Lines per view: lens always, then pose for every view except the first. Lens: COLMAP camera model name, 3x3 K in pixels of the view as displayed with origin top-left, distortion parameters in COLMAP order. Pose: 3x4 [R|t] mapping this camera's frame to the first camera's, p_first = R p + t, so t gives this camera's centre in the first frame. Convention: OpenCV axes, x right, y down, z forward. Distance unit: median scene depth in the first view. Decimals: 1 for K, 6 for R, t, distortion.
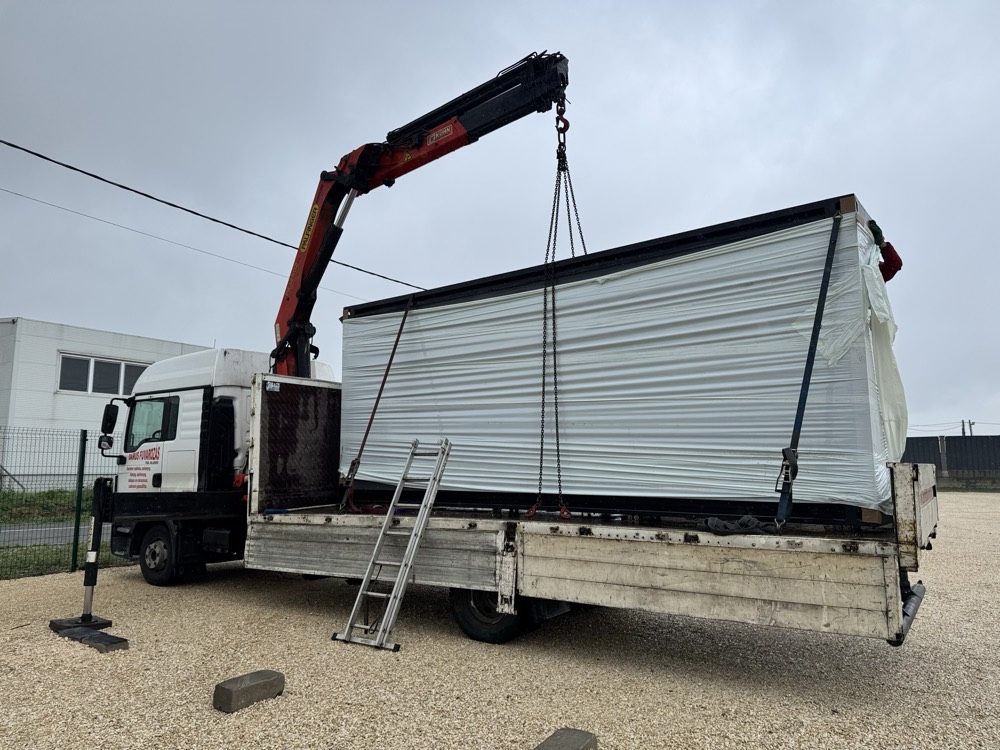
lens RADIAL K [[680.7, 0, 500.0], [0, 680.7, 375.0], [0, 0, 1]] dist [0.039160, -0.005513]
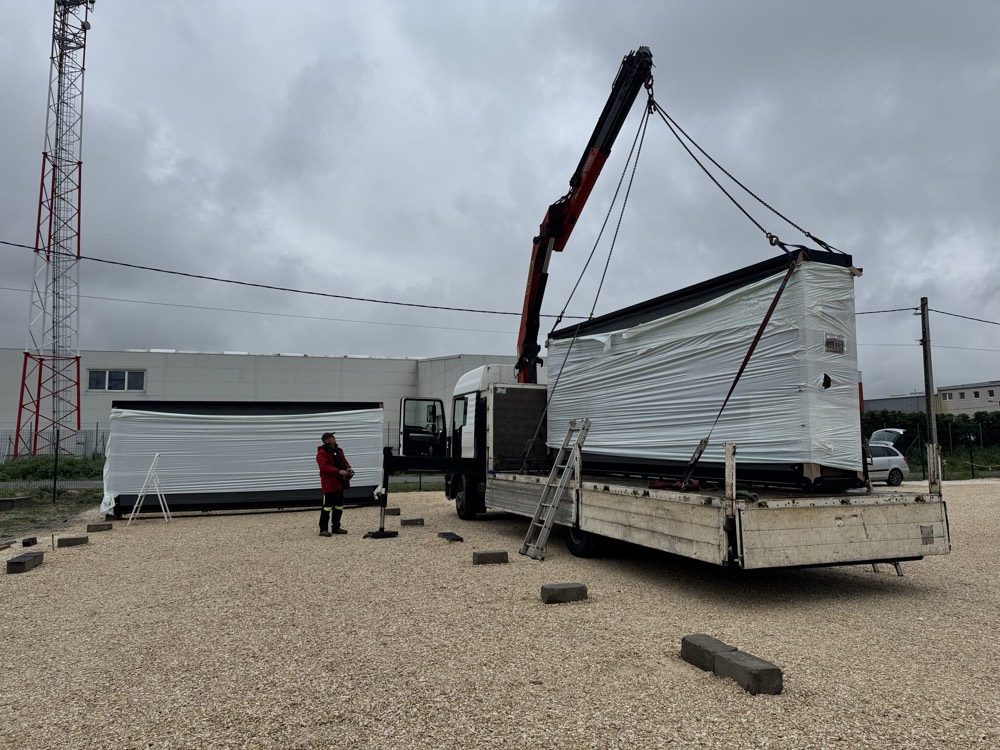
lens RADIAL K [[680.7, 0, 500.0], [0, 680.7, 375.0], [0, 0, 1]] dist [0.039160, -0.005513]
pose [[0.806011, -0.048703, -0.589894, 0.659766], [0.065195, 0.997850, 0.006695, -0.033036], [0.588300, -0.043855, 0.807453, -0.258123]]
